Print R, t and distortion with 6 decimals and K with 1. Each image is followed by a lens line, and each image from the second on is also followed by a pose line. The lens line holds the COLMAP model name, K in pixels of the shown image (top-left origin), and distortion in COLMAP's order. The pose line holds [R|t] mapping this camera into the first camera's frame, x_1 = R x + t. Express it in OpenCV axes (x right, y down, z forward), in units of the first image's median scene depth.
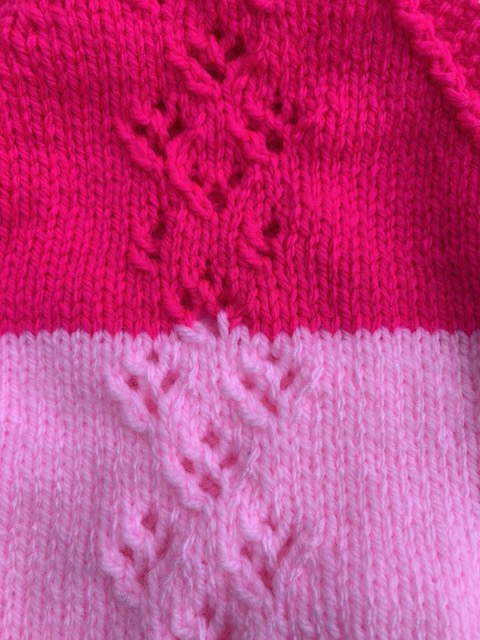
lens RADIAL K [[638.2, 0, 240.0], [0, 638.2, 320.0], [0, 0, 1]] dist [0.019531, 0.000110]
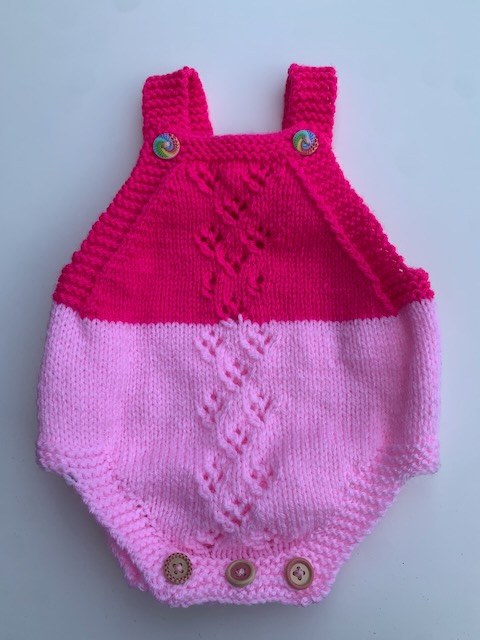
lens RADIAL K [[487.2, 0, 240.0], [0, 487.2, 320.0], [0, 0, 1]] dist [0.062444, -0.000084]
pose [[0.998507, -0.014436, -0.052689, 0.070944], [0.023792, 0.983100, 0.181518, -0.330724], [0.049178, -0.182501, 0.981975, -0.841229]]
